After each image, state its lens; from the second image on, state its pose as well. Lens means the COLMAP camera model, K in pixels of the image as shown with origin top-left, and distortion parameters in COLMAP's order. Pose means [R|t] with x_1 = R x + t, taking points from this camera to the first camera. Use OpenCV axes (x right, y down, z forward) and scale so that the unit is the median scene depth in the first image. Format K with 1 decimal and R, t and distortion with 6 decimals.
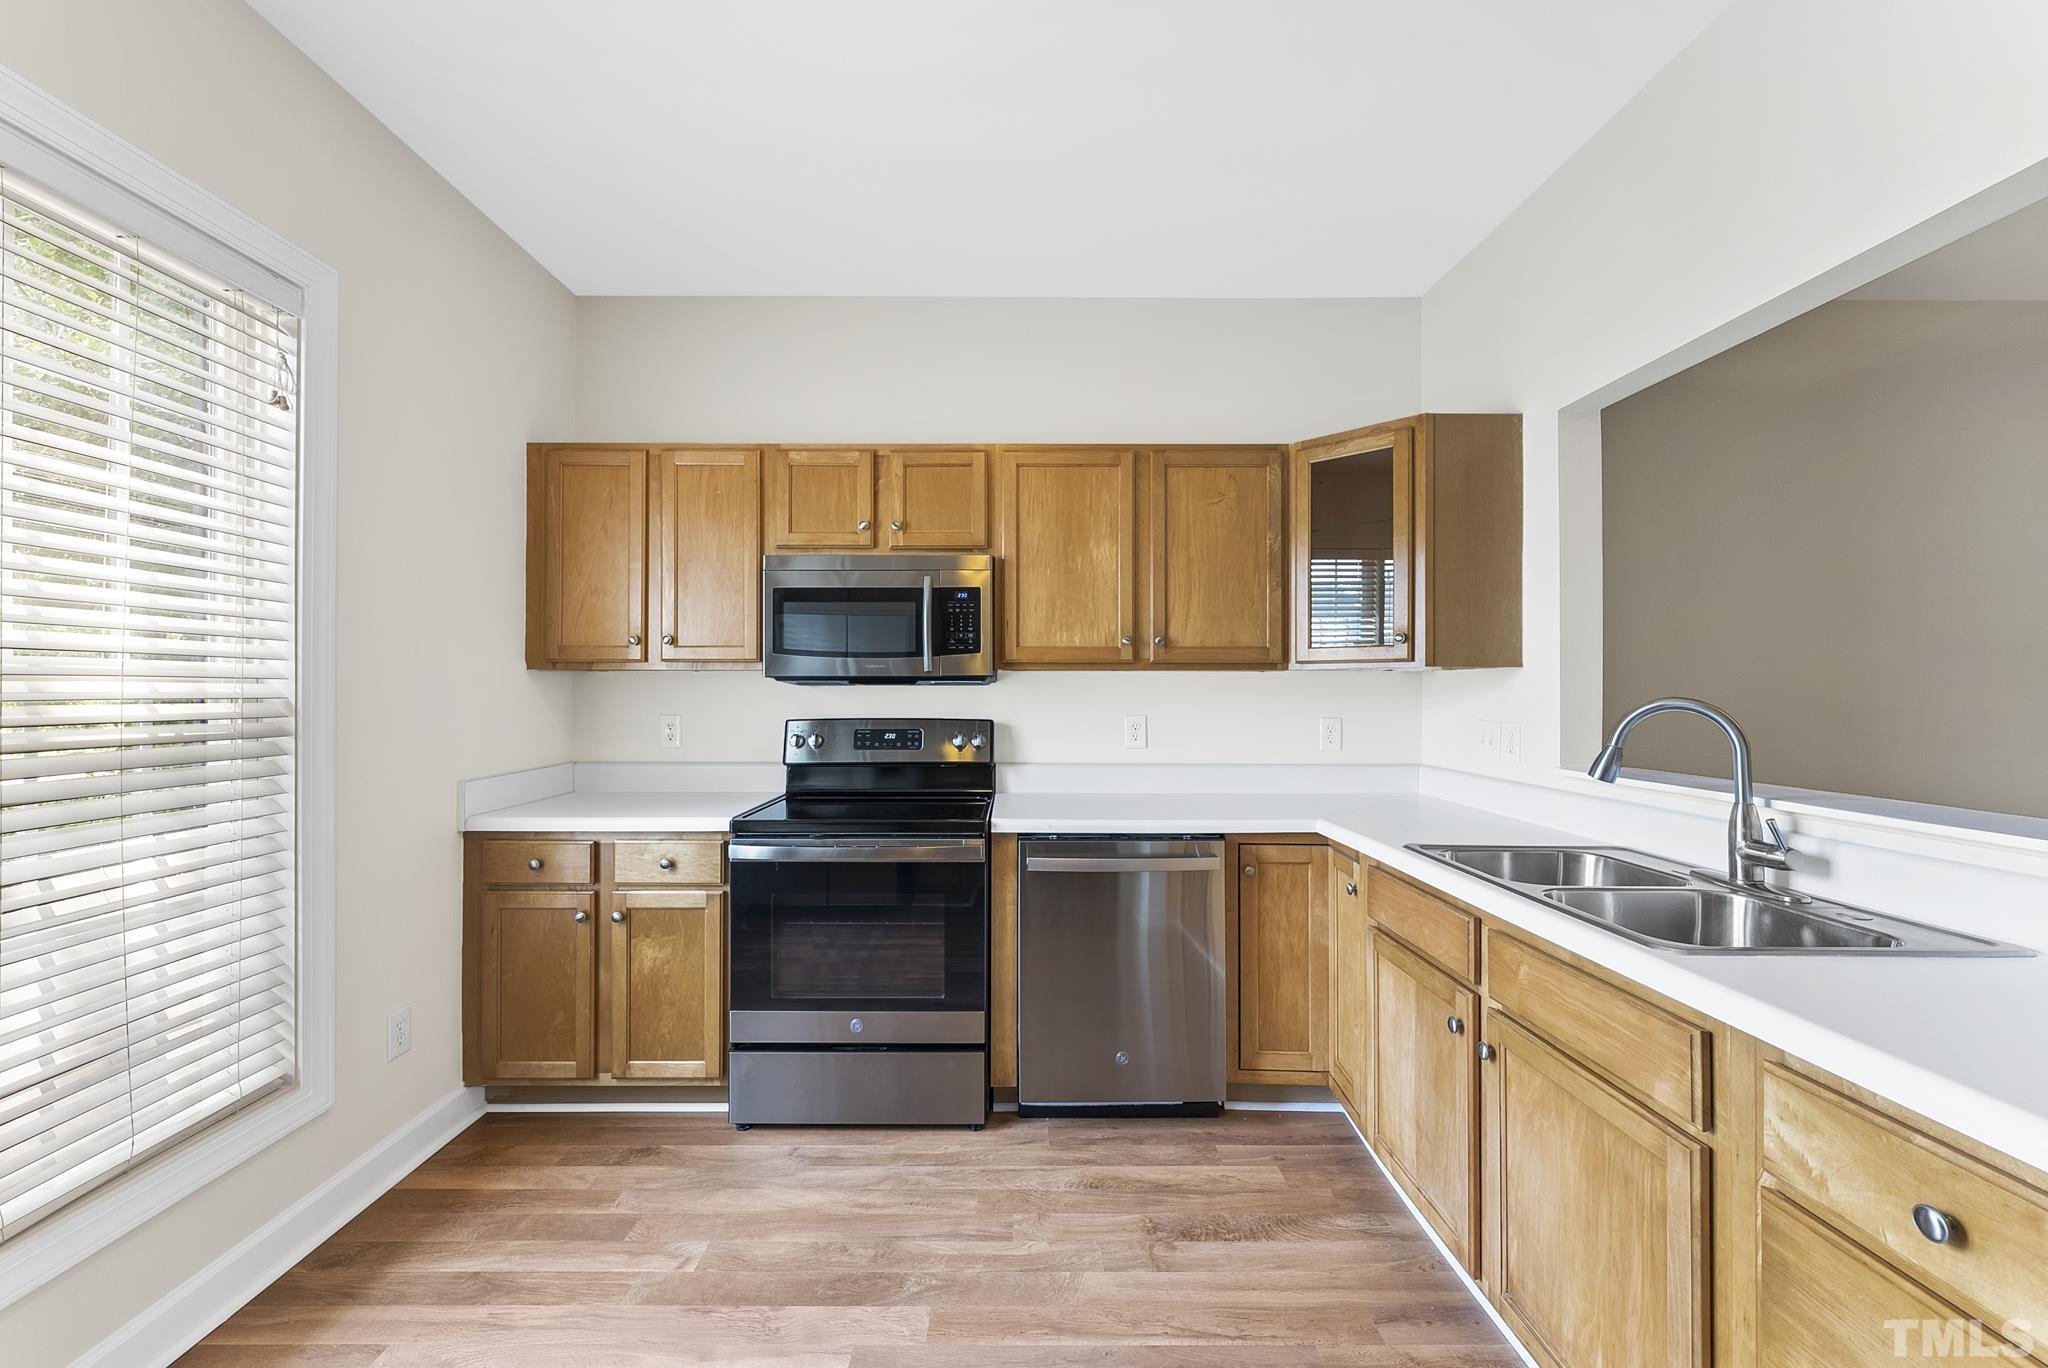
lens RADIAL K [[827.4, 0, 1022.9], [0, 827.4, 676.1], [0, 0, 1]] dist [-0.001885, 0.000852]
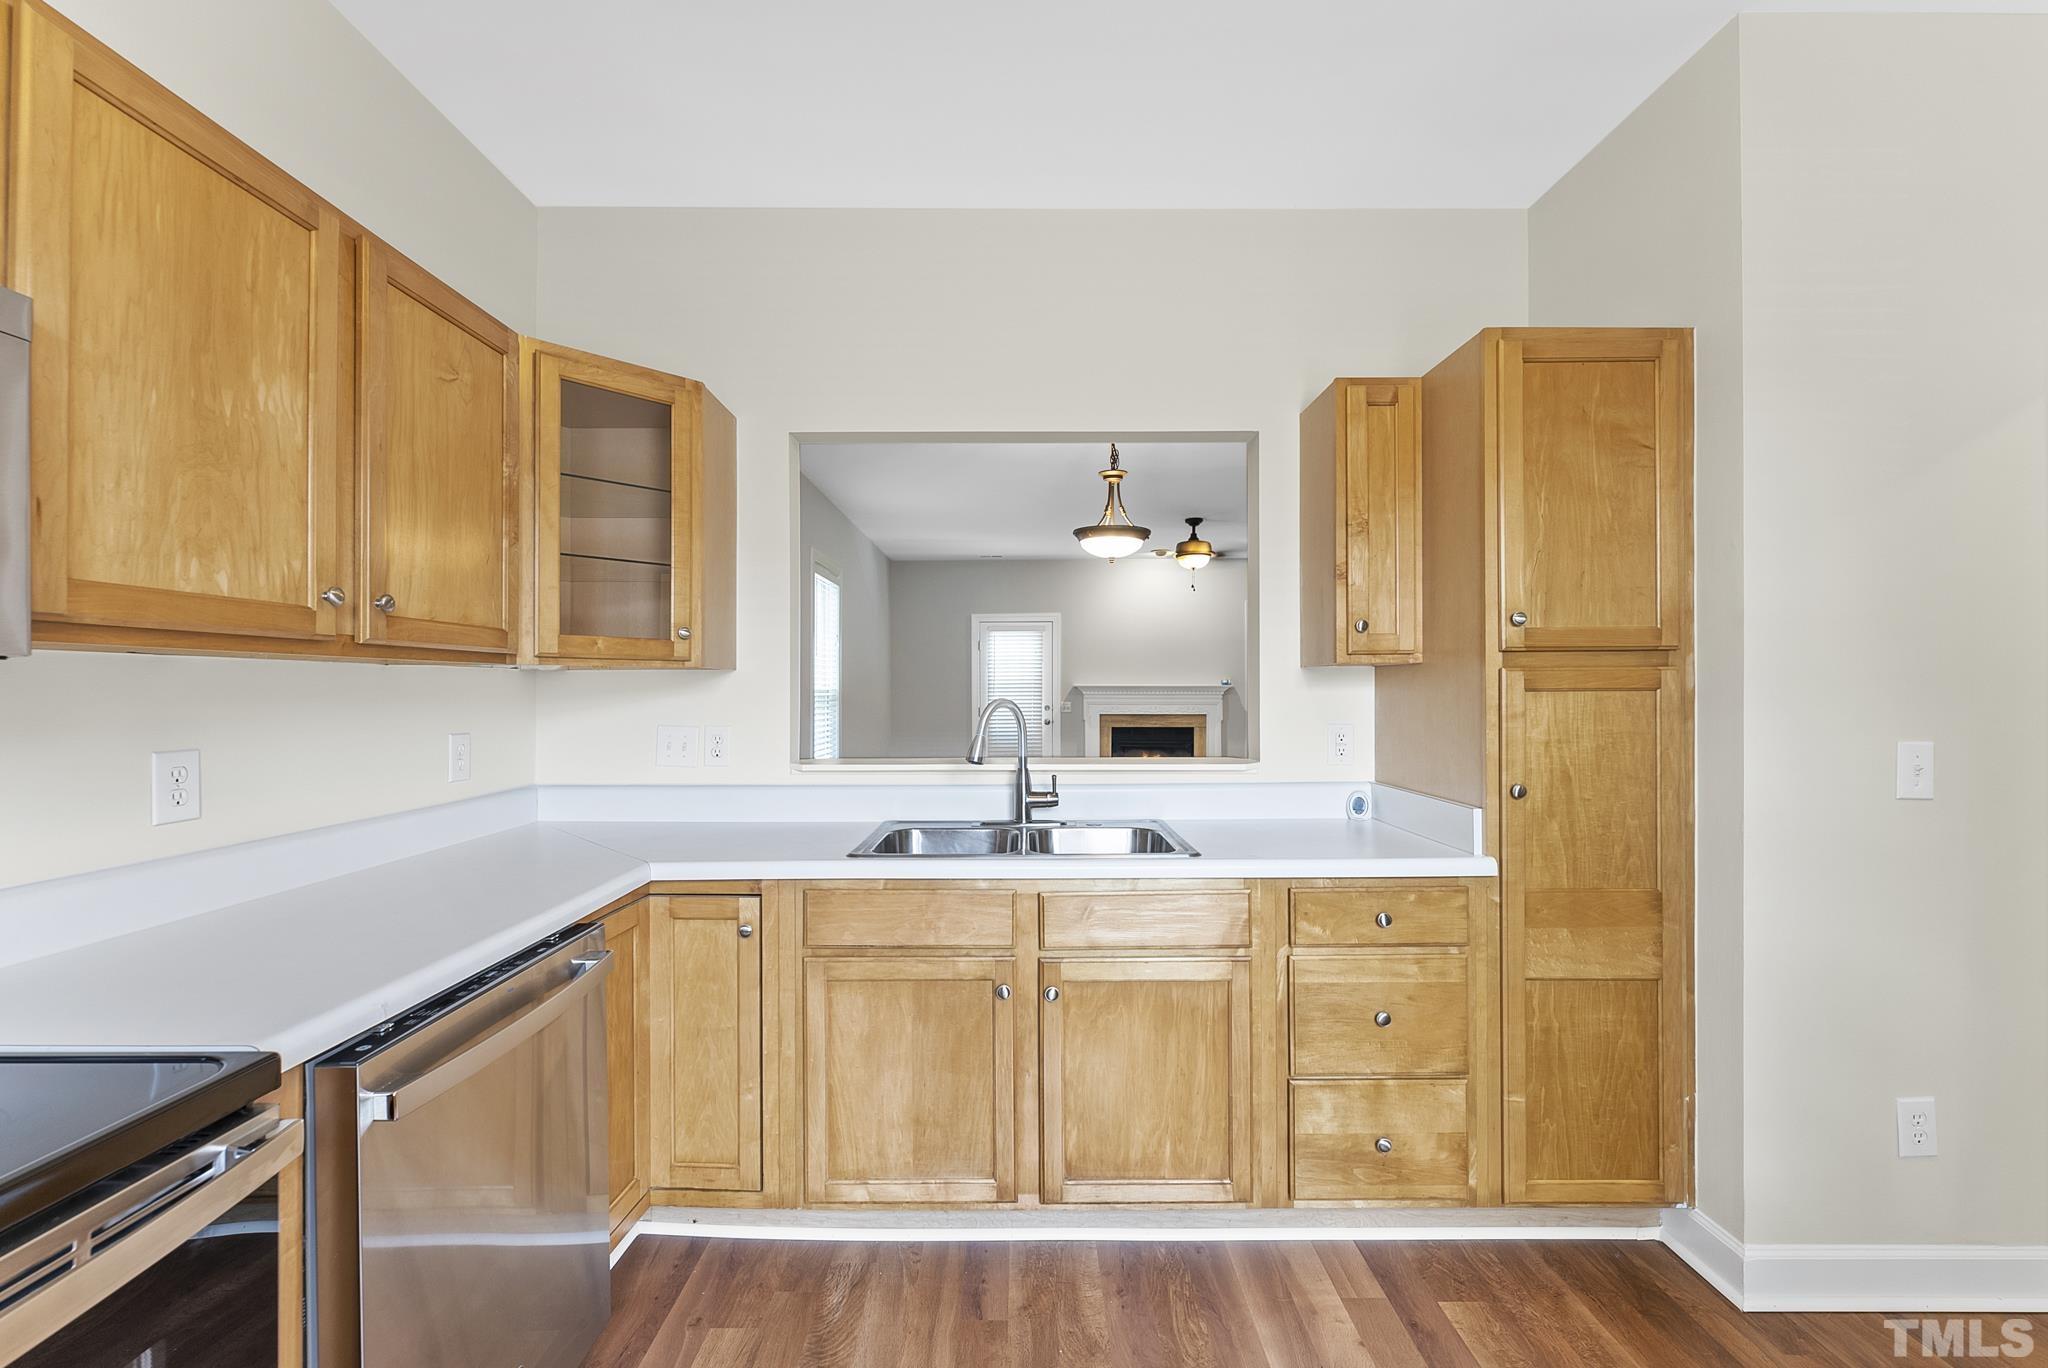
lens RADIAL K [[827.4, 0, 1021.8], [0, 827.4, 684.2], [0, 0, 1]] dist [-0.001885, 0.000852]
pose [[0.009240, 0.006292, 0.999938, -0.363274], [-0.013681, 0.999887, -0.006165, 0.006949], [-0.999864, -0.013623, 0.009325, 0.586037]]
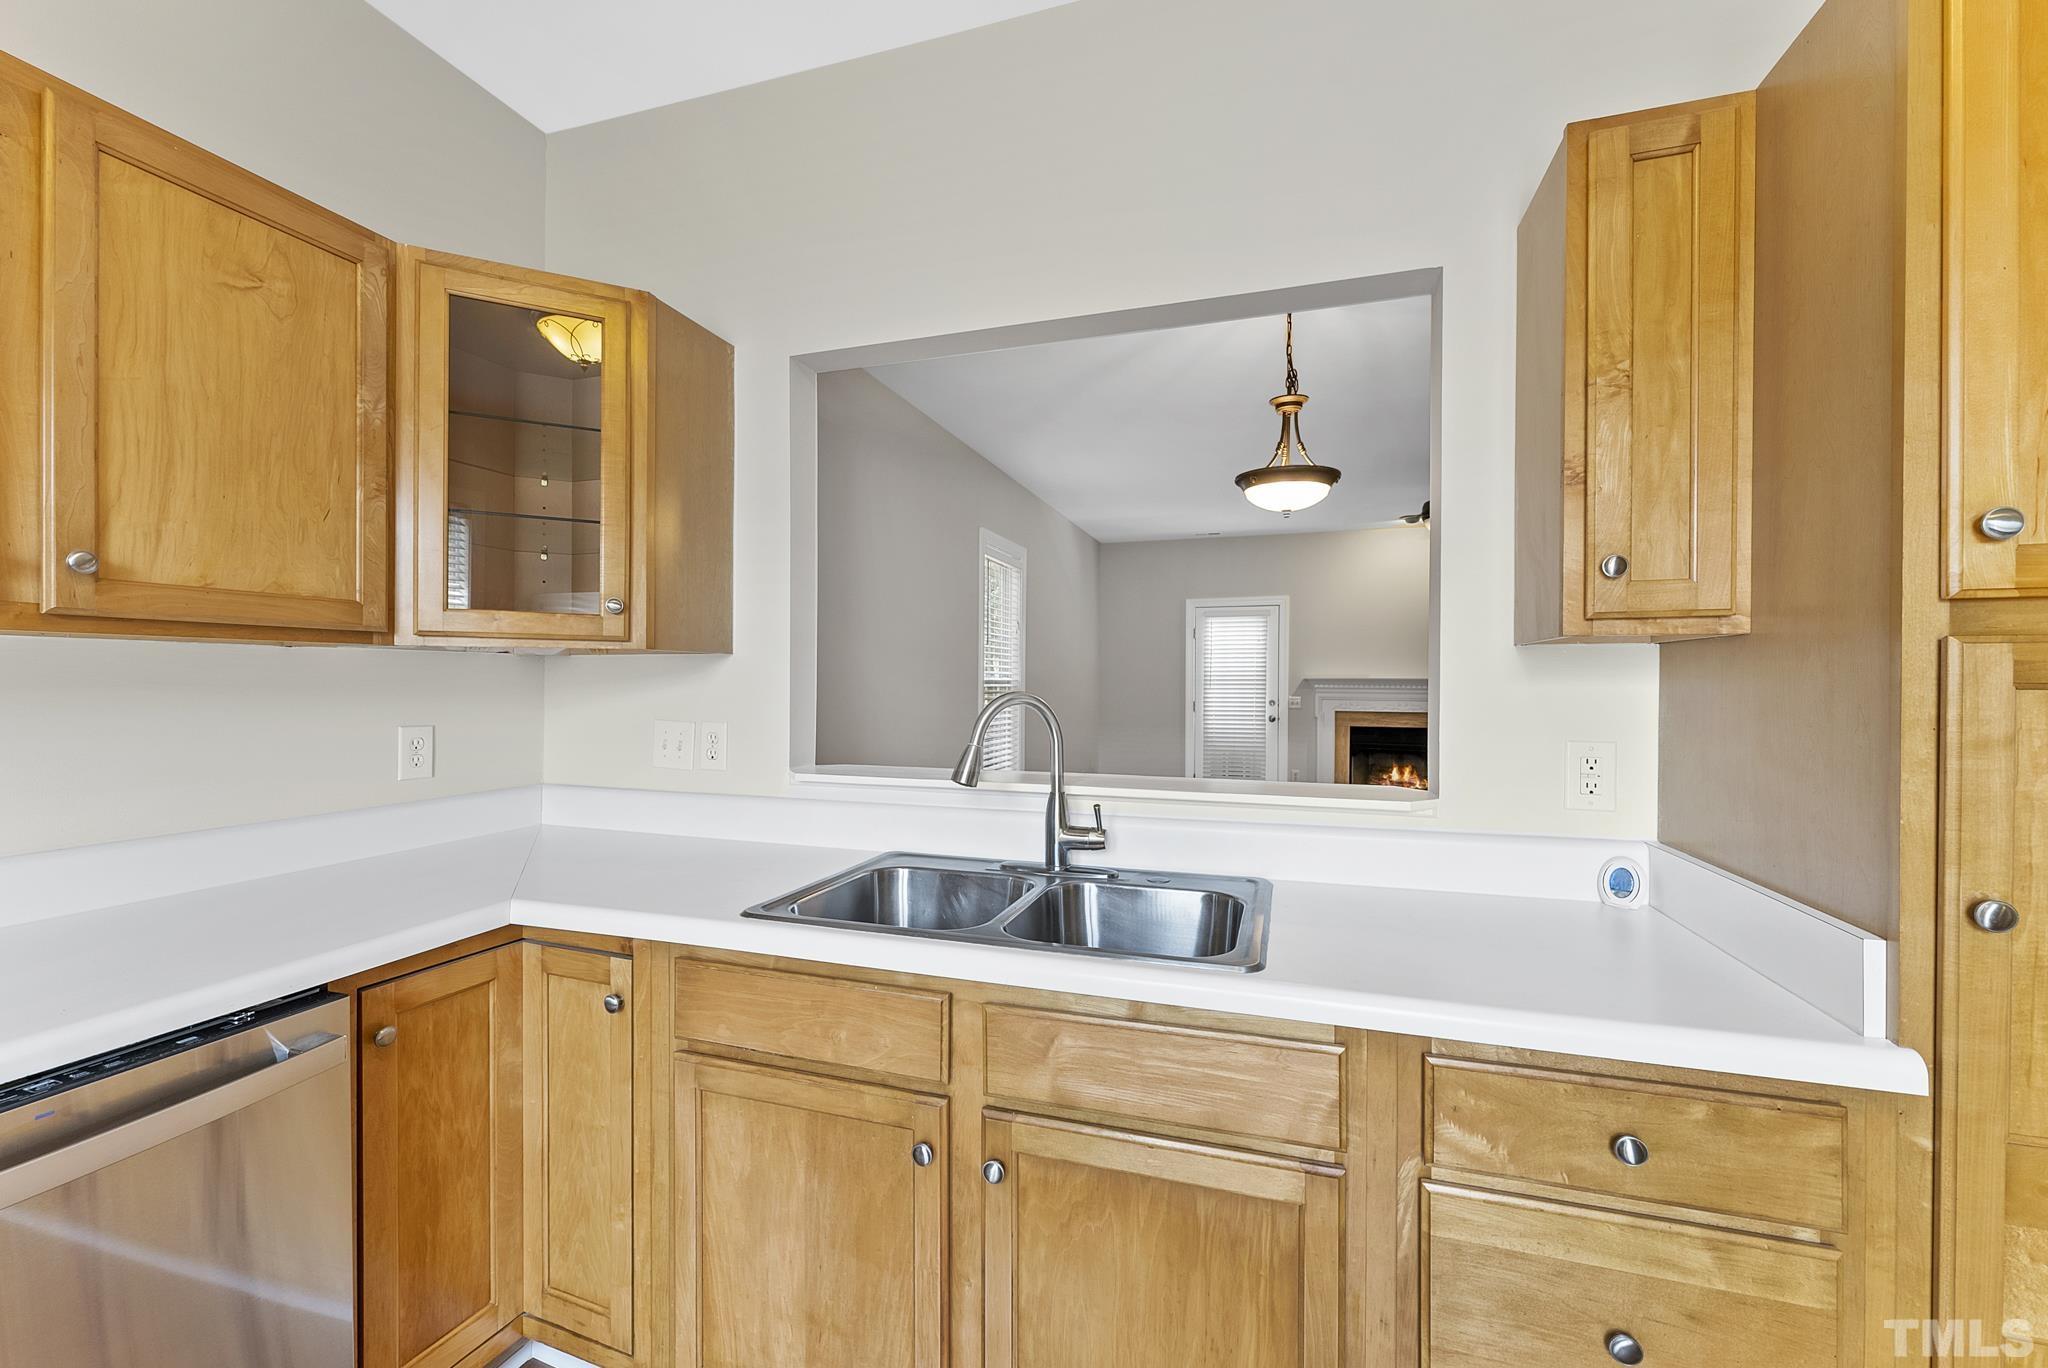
lens RADIAL K [[827.4, 0, 1017.4], [0, 827.4, 683.6], [0, 0, 1]] dist [-0.001885, 0.000852]
pose [[0.318569, -0.001480, 0.947899, -0.077404], [-0.019766, 0.999771, 0.008204, 0.005359], [-0.947694, -0.021350, 0.318466, 0.425105]]
